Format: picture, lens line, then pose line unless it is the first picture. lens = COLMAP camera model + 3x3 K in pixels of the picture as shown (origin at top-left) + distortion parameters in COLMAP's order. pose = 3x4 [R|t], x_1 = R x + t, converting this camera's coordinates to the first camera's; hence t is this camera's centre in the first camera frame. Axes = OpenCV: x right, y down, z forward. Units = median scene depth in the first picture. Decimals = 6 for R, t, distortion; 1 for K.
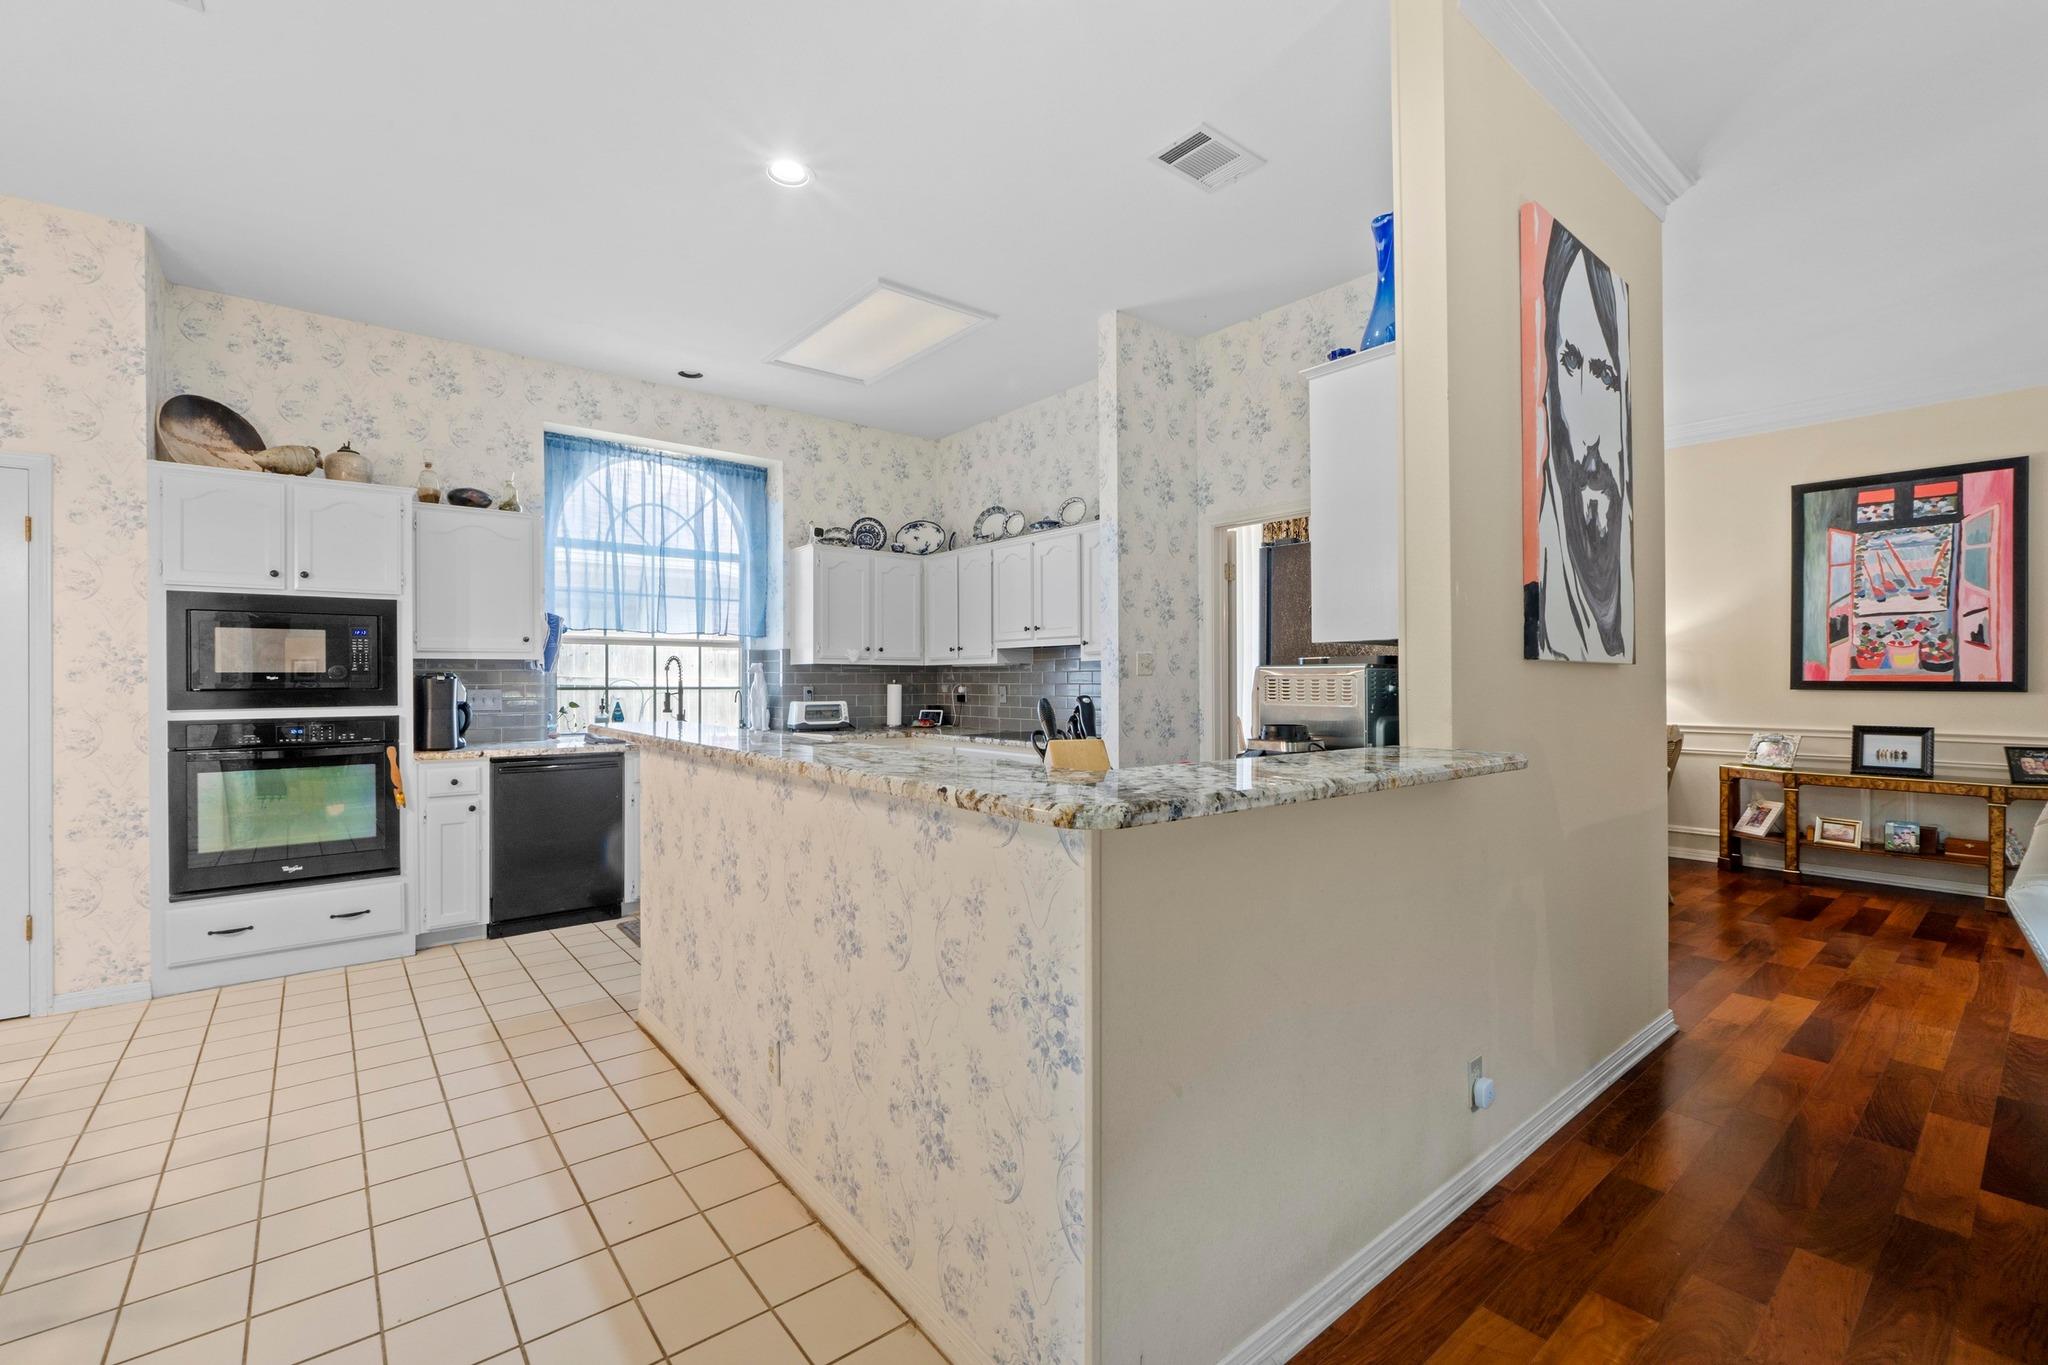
lens RADIAL K [[870.0, 0, 1016.9], [0, 870.0, 681.9], [0, 0, 1]] dist [-0.006056, -0.000932]
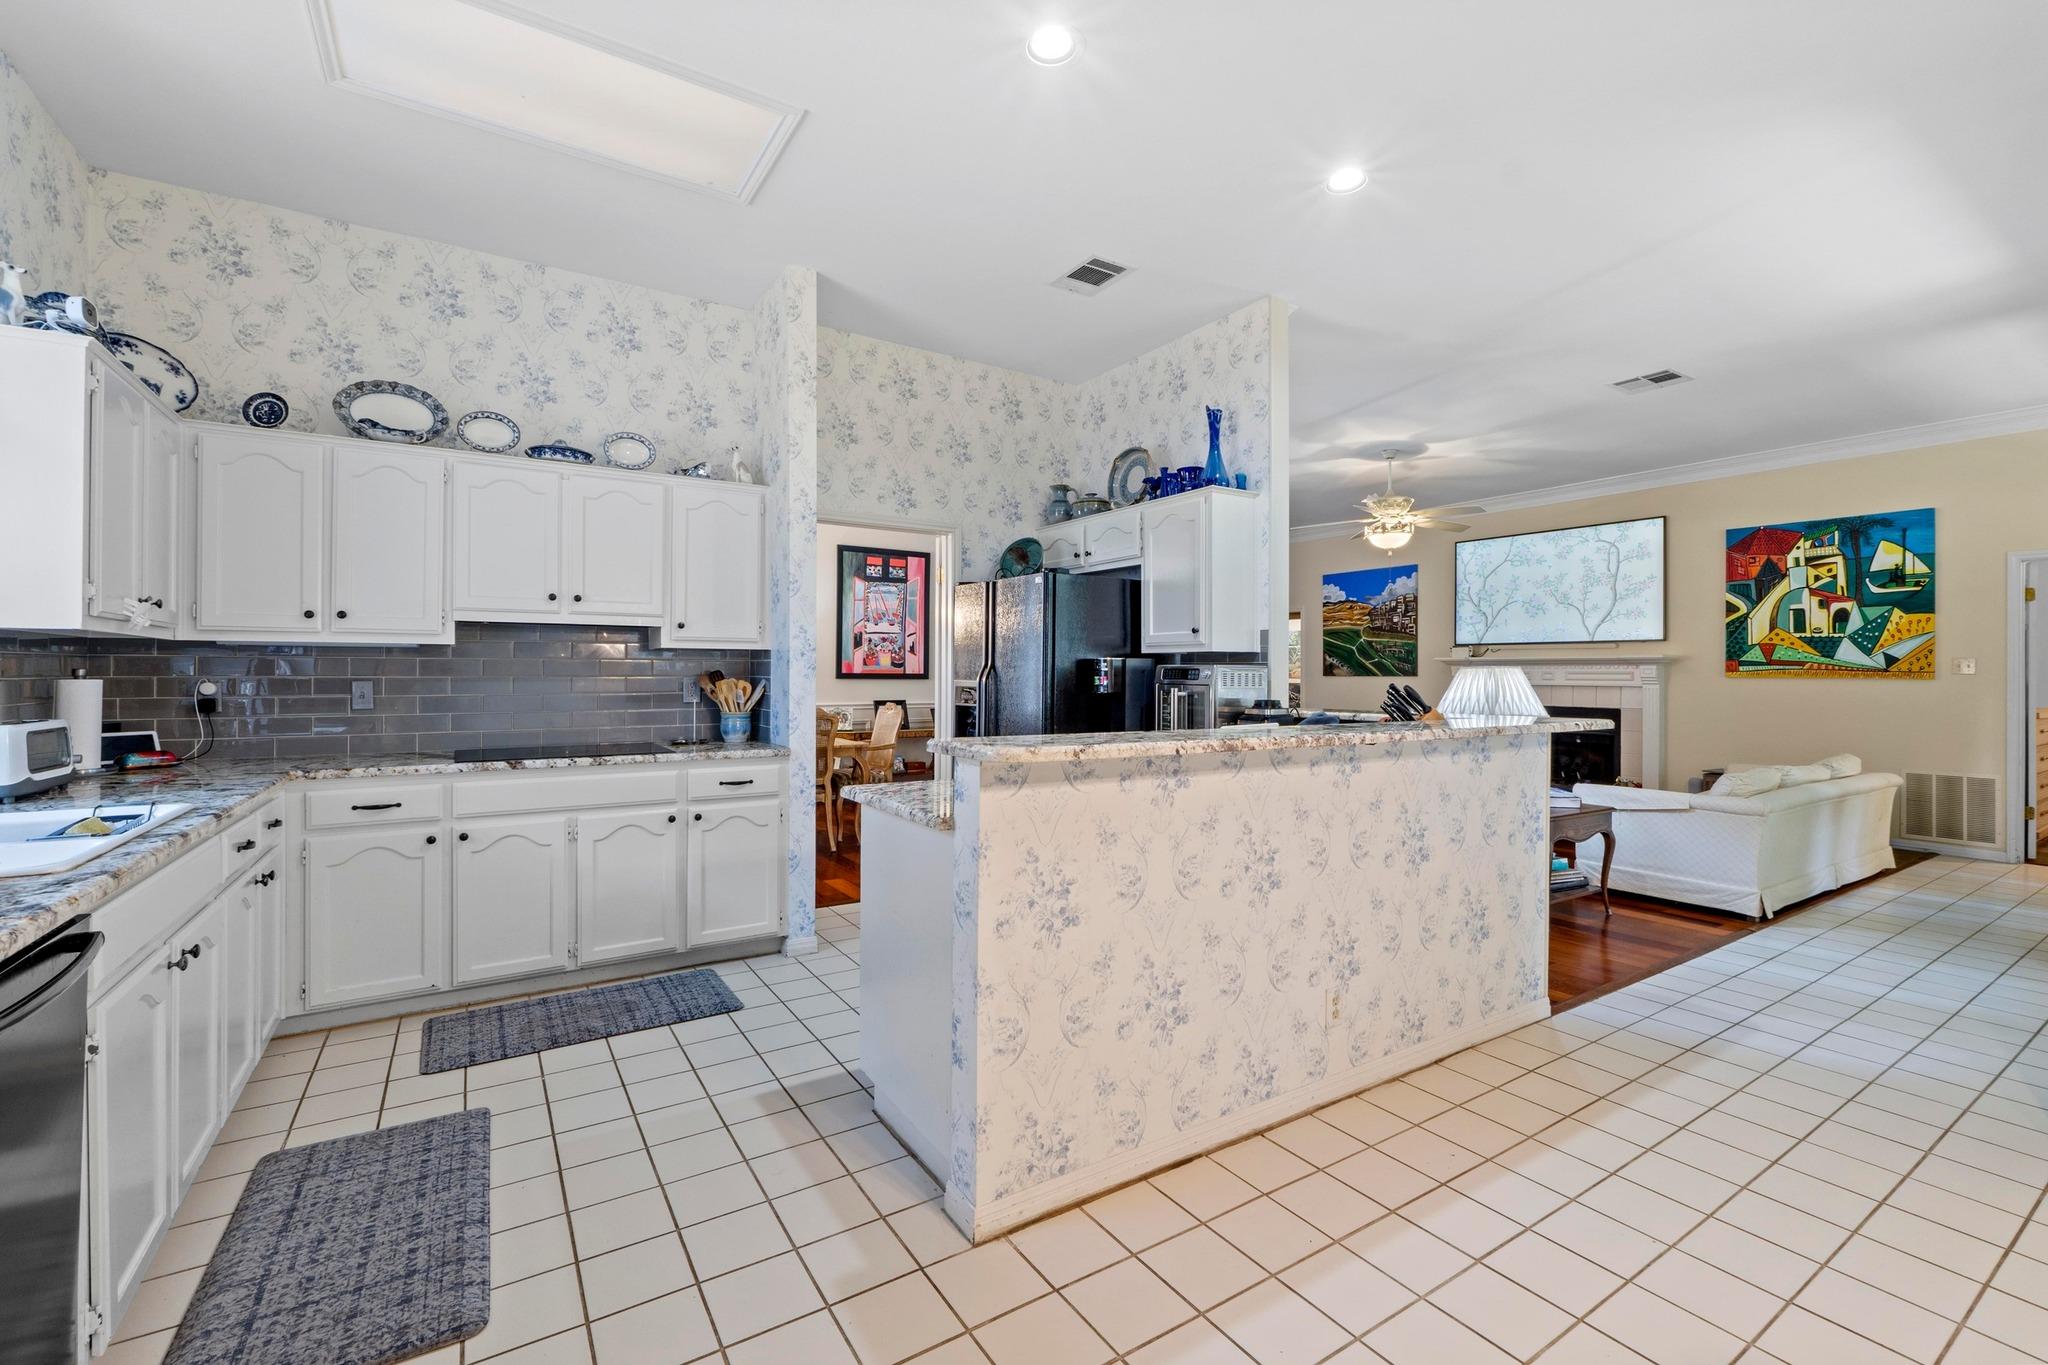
lens RADIAL K [[870.0, 0, 1025.9], [0, 870.0, 669.0], [0, 0, 1]] dist [-0.006056, -0.000932]
pose [[0.106862, 0.005642, 0.994258, -0.724327], [-0.002627, 0.999982, -0.005393, -0.001502], [-0.994270, -0.002036, 0.106875, 0.636469]]
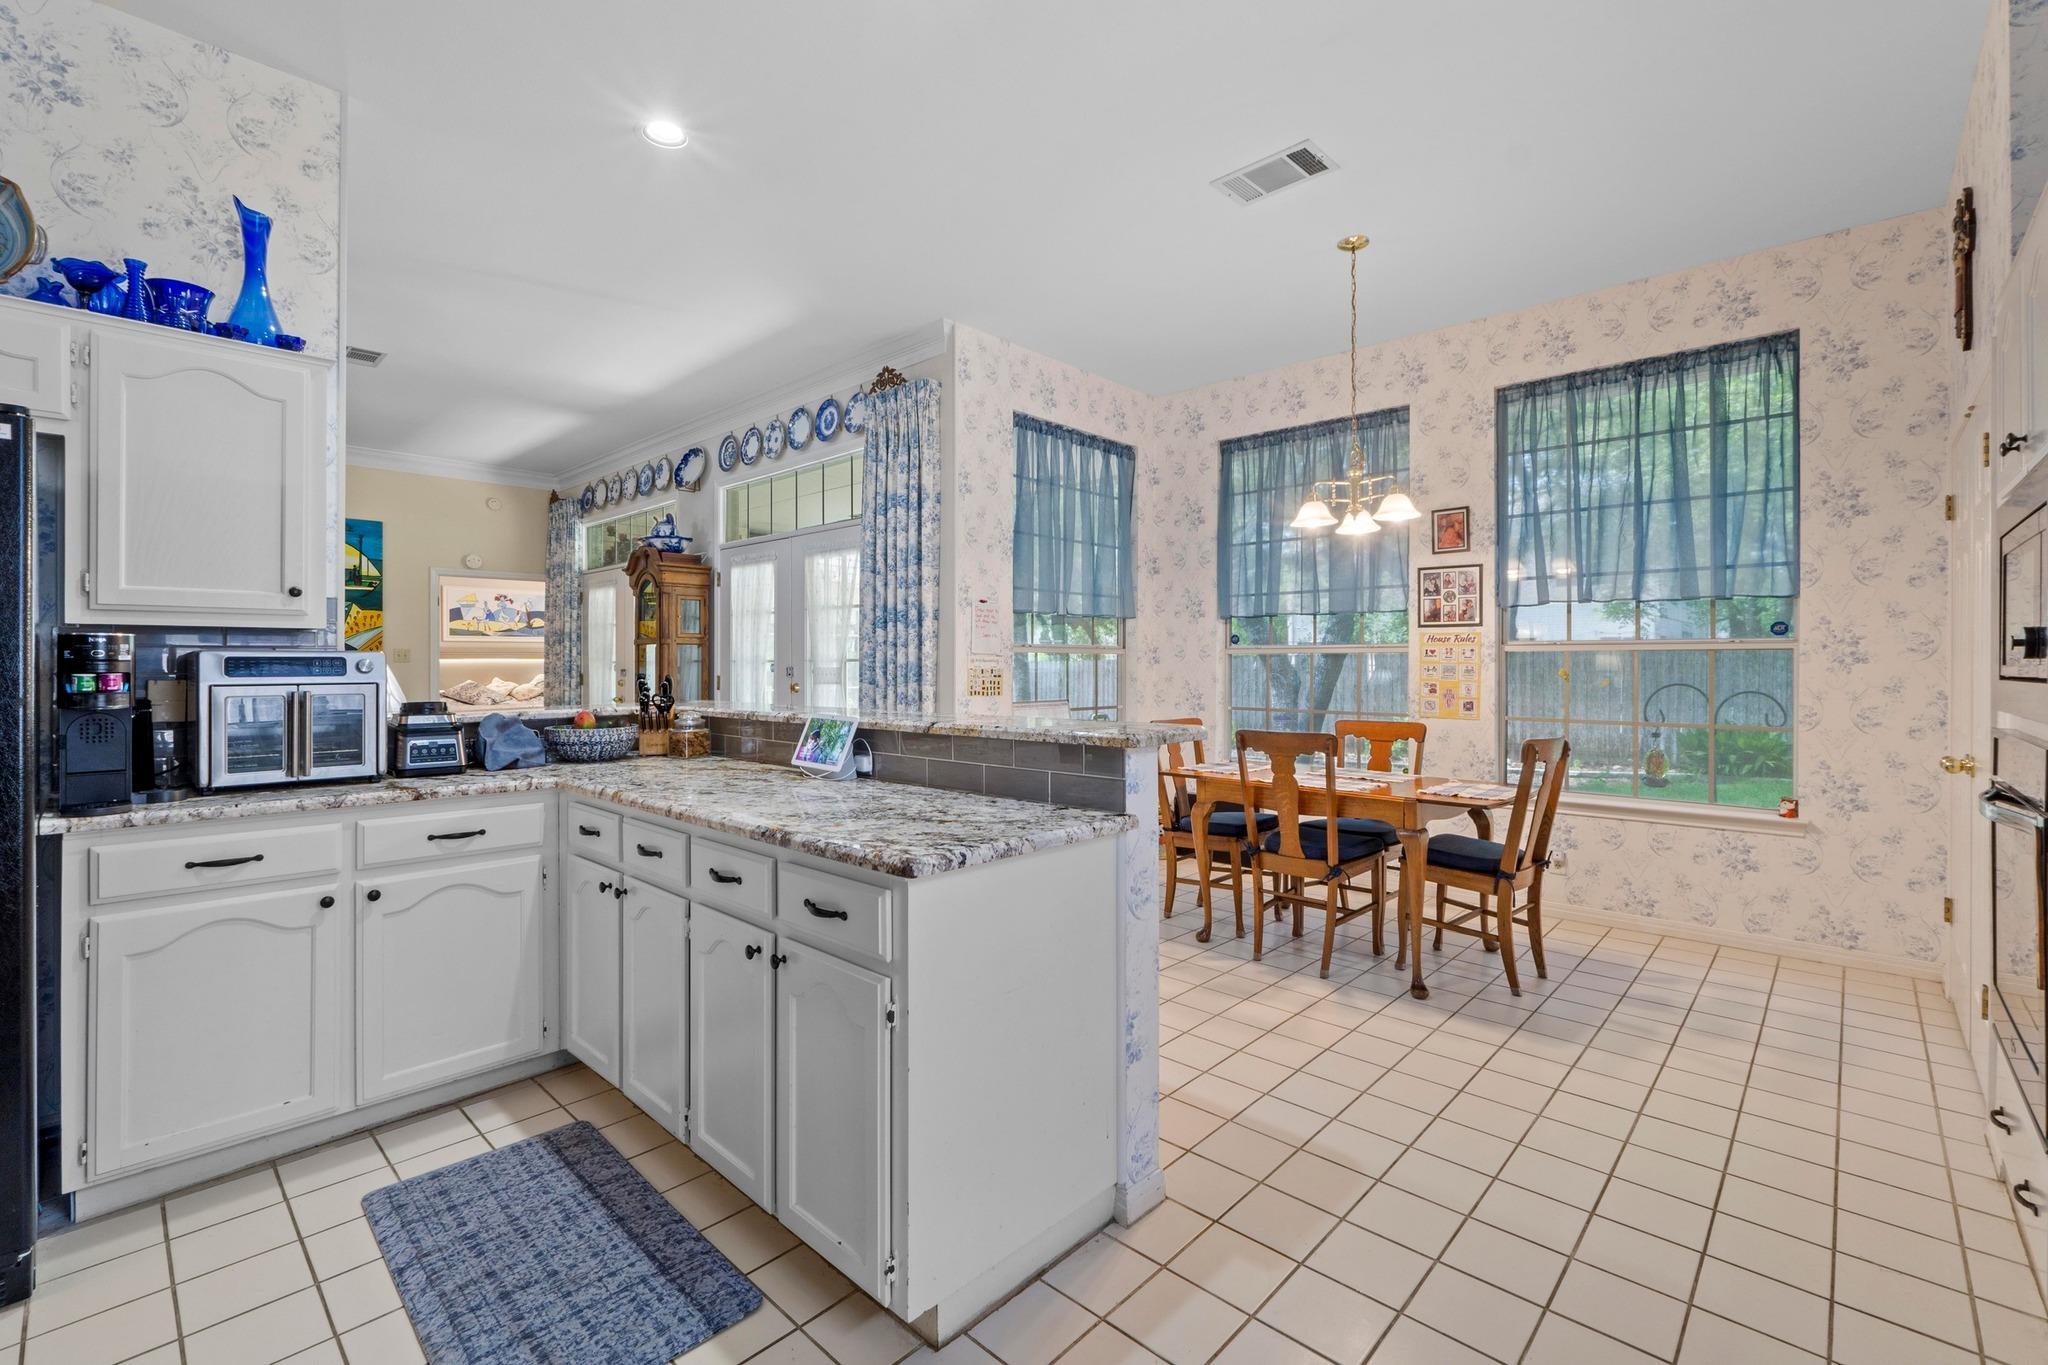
lens RADIAL K [[870.0, 0, 1021.1], [0, 870.0, 671.7], [0, 0, 1]] dist [-0.006056, -0.000932]
pose [[-0.990411, 0.004259, -0.138087, -0.176935], [0.002632, 0.999925, 0.011963, -0.003428], [0.138127, 0.011485, -0.990348, 1.126011]]
